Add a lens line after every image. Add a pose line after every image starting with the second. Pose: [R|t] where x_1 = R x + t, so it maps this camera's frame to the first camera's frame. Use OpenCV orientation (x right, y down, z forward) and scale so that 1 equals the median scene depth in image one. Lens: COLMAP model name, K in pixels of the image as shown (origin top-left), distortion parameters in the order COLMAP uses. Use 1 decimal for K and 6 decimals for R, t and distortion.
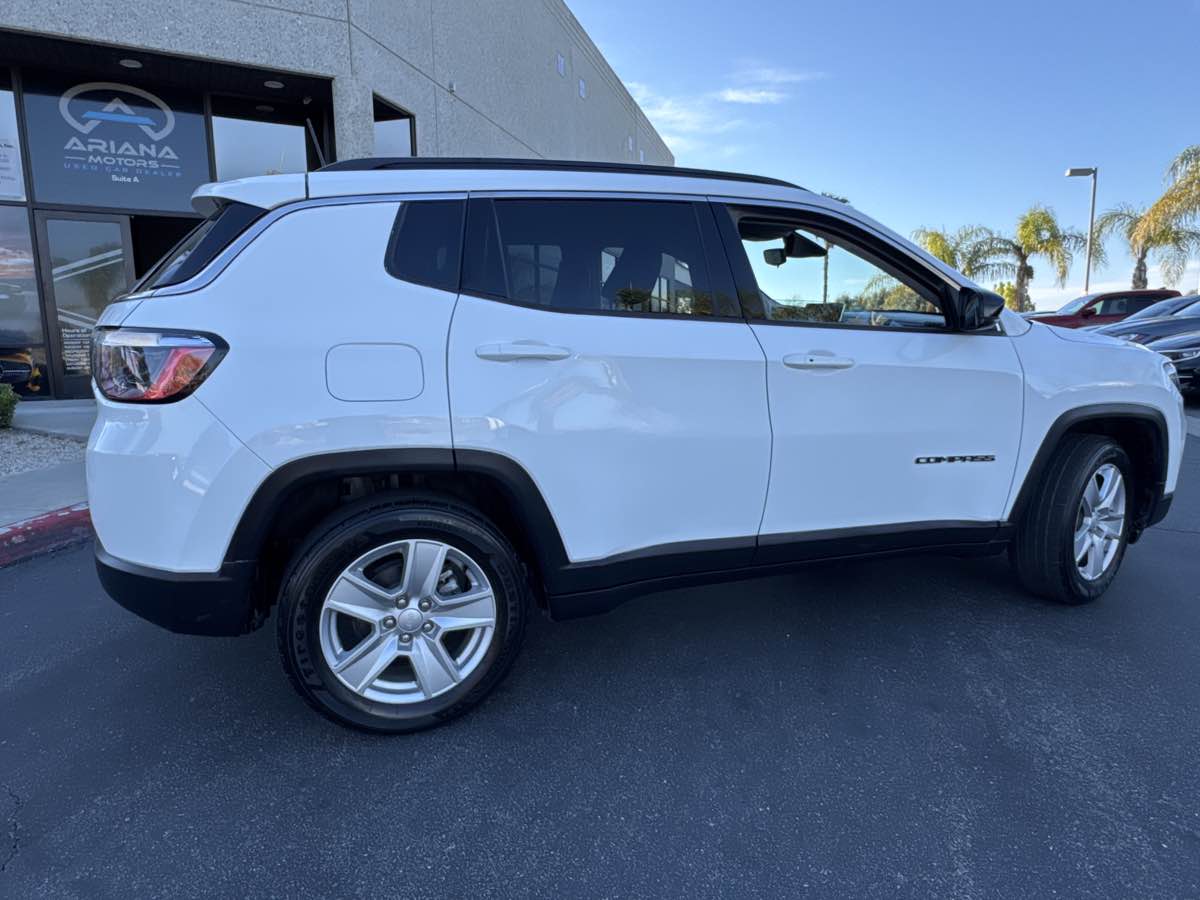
lens RADIAL K [[746.1, 0, 600.0], [0, 746.1, 450.0], [0, 0, 1]] dist [-0.000985, -0.000641]
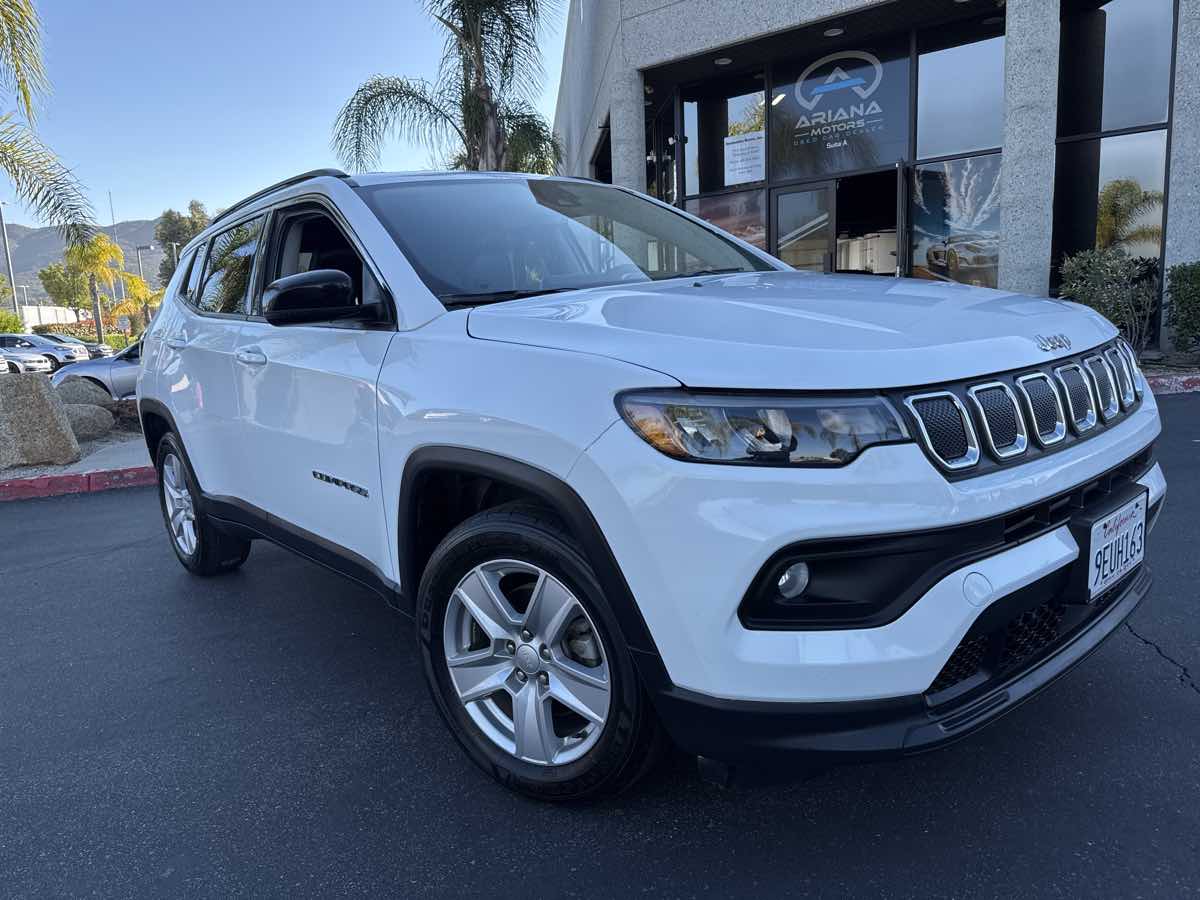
lens RADIAL K [[861.4, 0, 600.0], [0, 861.4, 450.0], [0, 0, 1]] dist [0.023548, -0.006840]
pose [[0.342243, 0.142703, -0.928712, 1.202991], [-0.096404, 0.988517, 0.116366, -0.133898], [0.934653, 0.049706, 0.352070, 0.774978]]
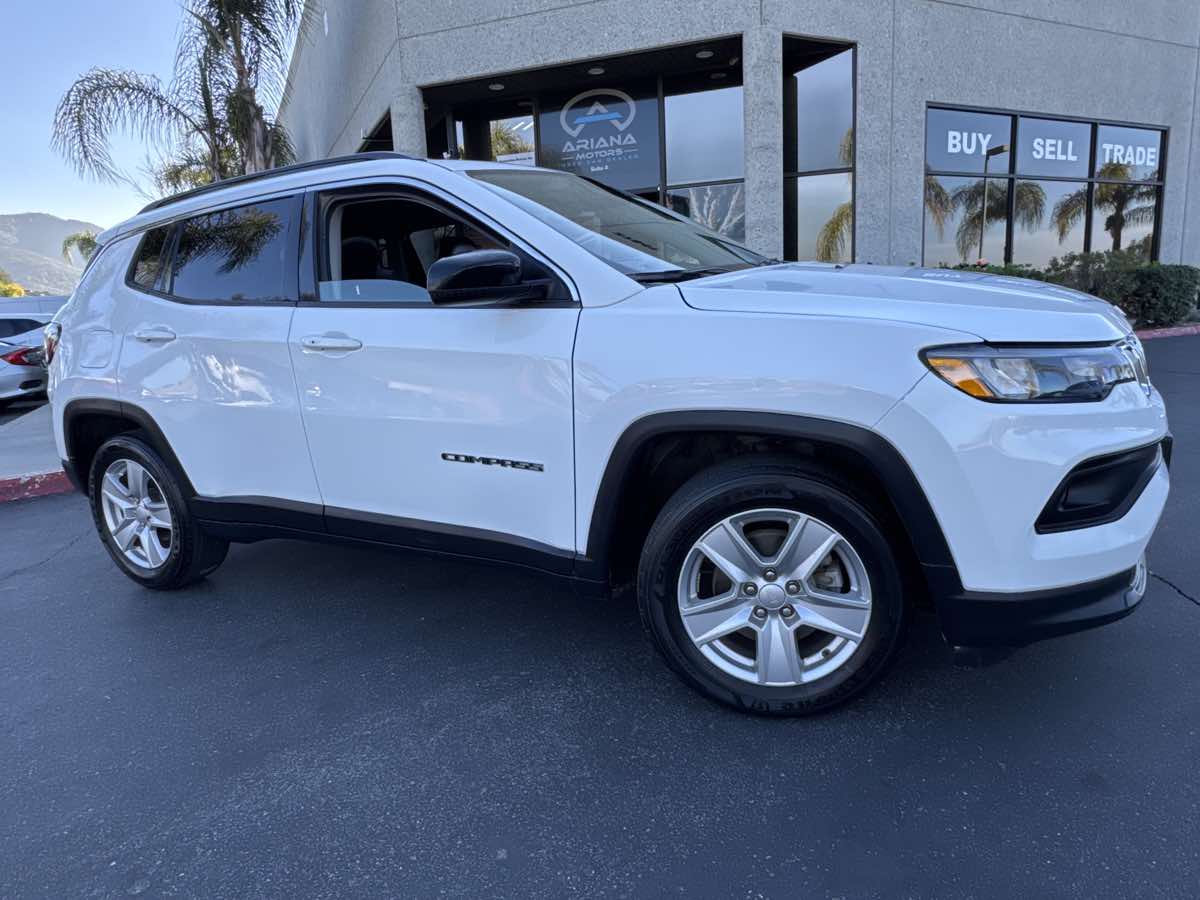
lens RADIAL K [[772.5, 0, 600.0], [0, 772.5, 450.0], [0, 0, 1]] dist [0.002724, -0.003479]
pose [[0.656656, 0.118965, -0.744748, 0.989765], [-0.070269, 0.992836, 0.096637, -0.076058], [0.750909, -0.011124, 0.660311, 0.437872]]
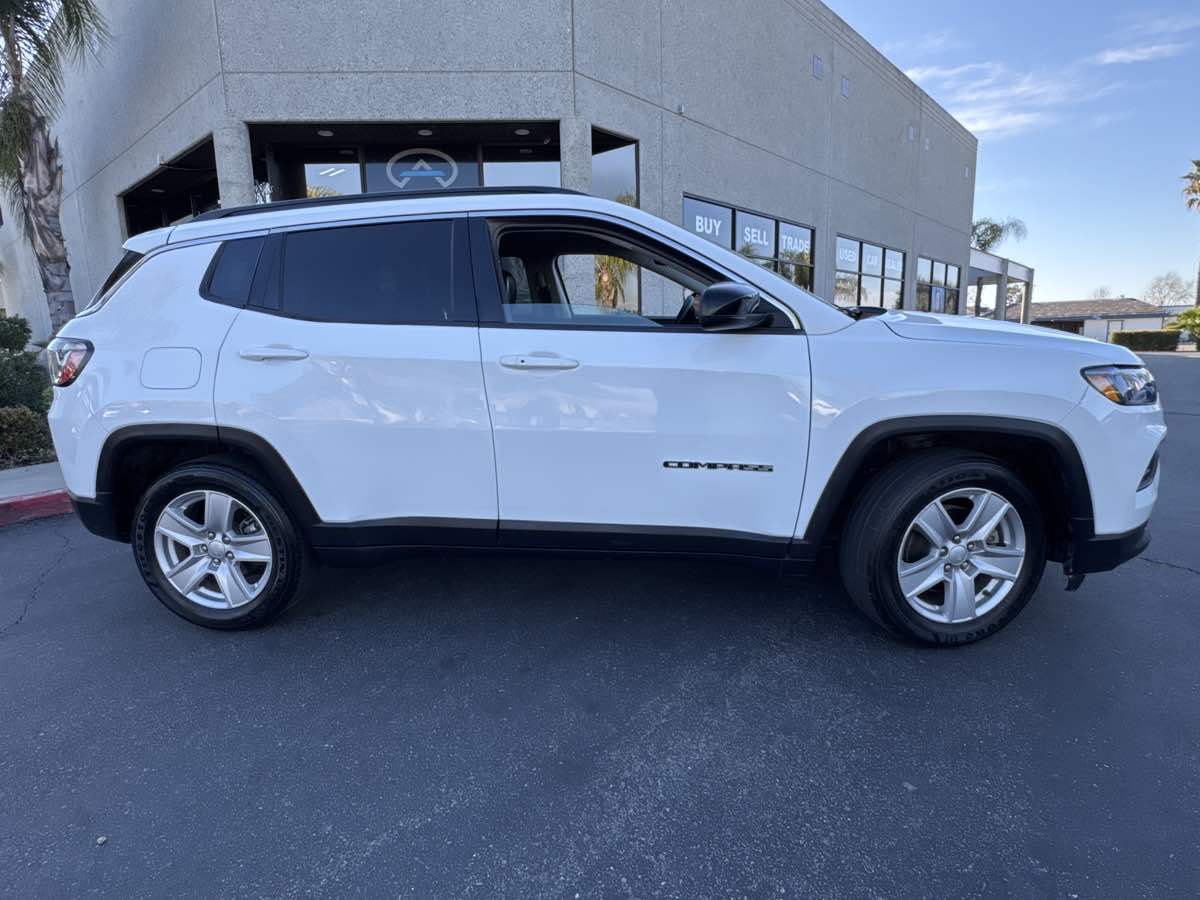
lens RADIAL K [[648.6, 0, 600.0], [0, 648.6, 450.0], [0, 0, 1]] dist [-0.000257, -0.000454]
pose [[0.894330, 0.071375, -0.441679, 0.586960], [-0.054886, 0.997239, 0.050017, -0.034319], [0.444029, -0.020490, 0.895778, 0.161584]]
